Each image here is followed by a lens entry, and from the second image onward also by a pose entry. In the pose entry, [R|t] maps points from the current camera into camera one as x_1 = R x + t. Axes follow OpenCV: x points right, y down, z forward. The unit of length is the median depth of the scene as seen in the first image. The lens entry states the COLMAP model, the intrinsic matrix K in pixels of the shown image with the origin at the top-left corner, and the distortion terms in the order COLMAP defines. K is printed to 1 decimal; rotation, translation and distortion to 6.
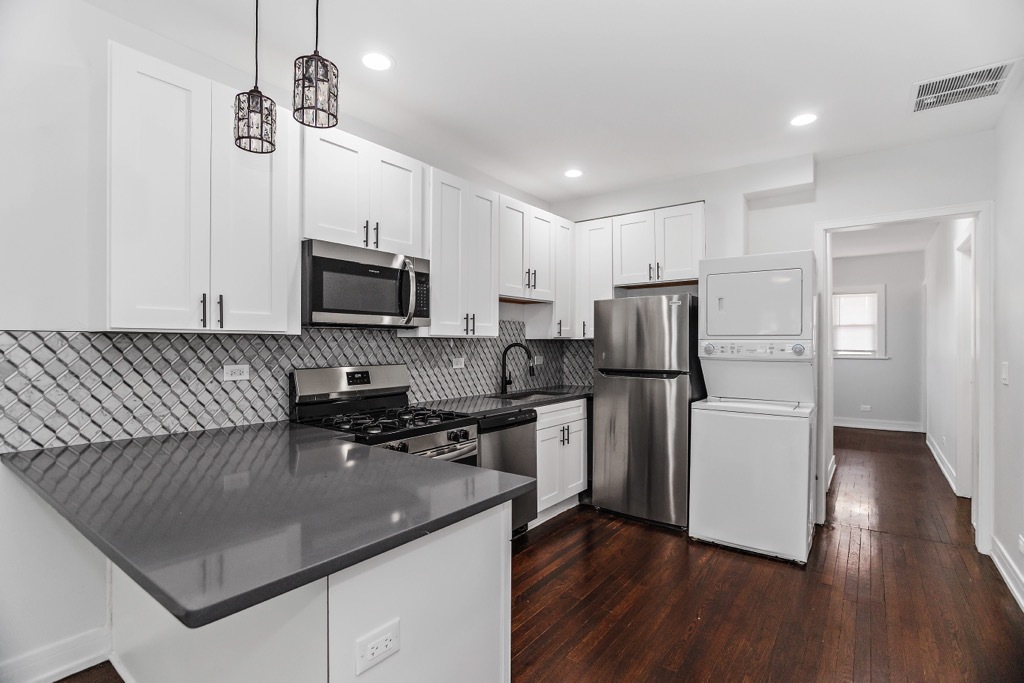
lens RADIAL K [[488.3, 0, 512.2], [0, 488.3, 344.8], [0, 0, 1]] dist [-0.027698, 0.005213]
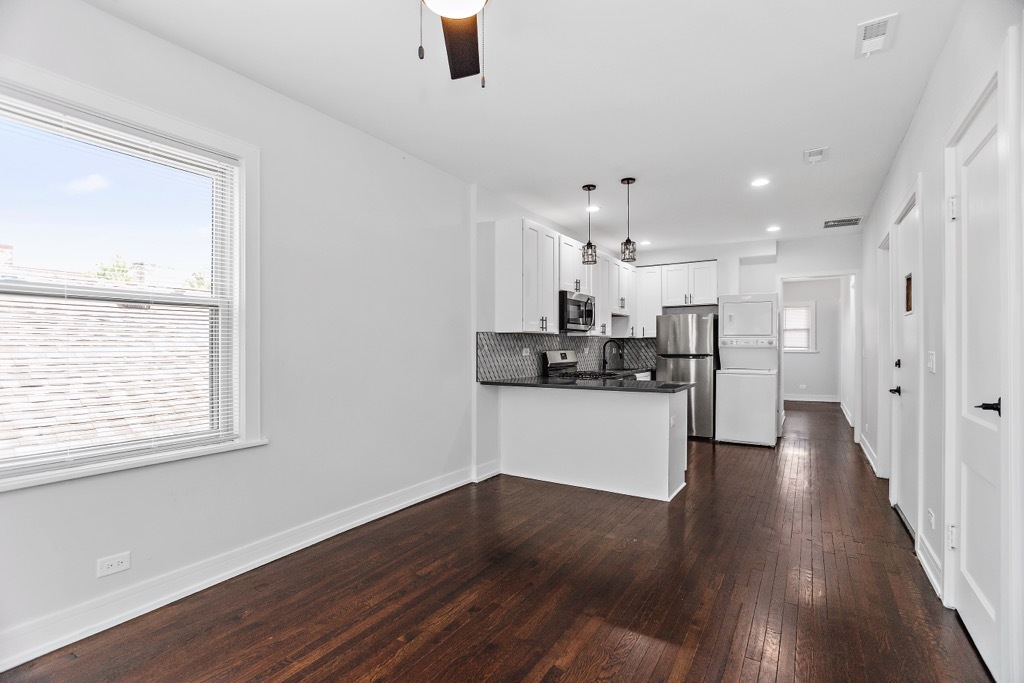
lens RADIAL K [[488.3, 0, 515.9], [0, 488.3, 349.3], [0, 0, 1]] dist [-0.027698, 0.005213]
pose [[0.995476, -0.002520, 0.094984, -0.587921], [0.002202, 0.999992, 0.003454, 0.027222], [-0.094992, -0.003230, 0.995473, -0.815966]]
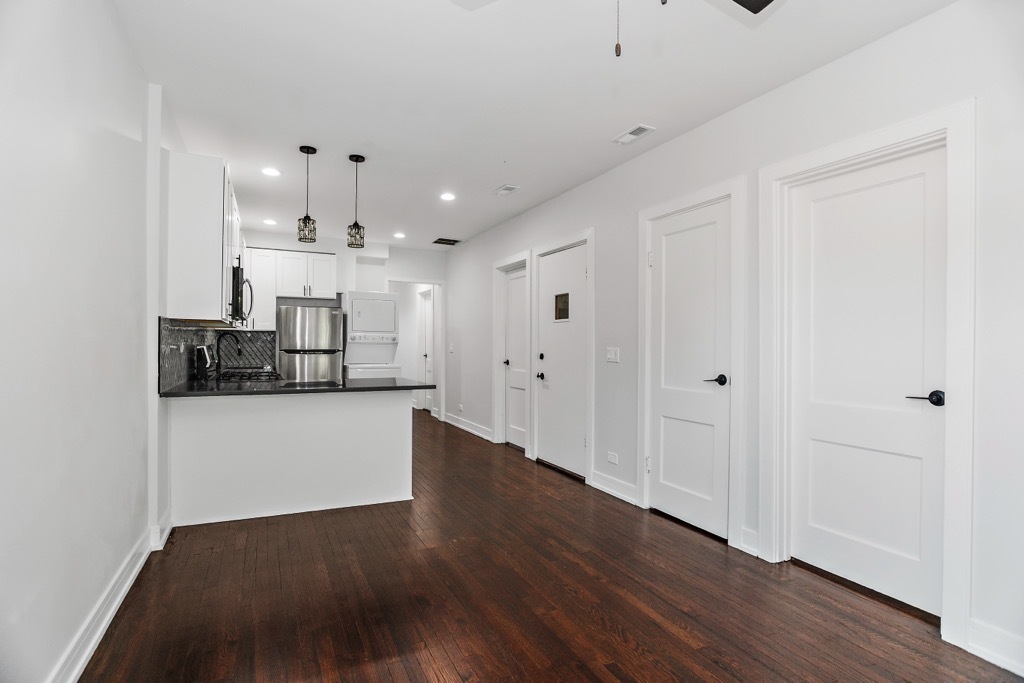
lens RADIAL K [[488.3, 0, 510.8], [0, 488.3, 341.7], [0, 0, 1]] dist [-0.027698, 0.005213]
pose [[0.451321, 0.010289, 0.892302, -1.028759], [-0.009673, 0.999931, -0.006637, 0.030367], [-0.892309, -0.005636, 0.451390, -0.422807]]
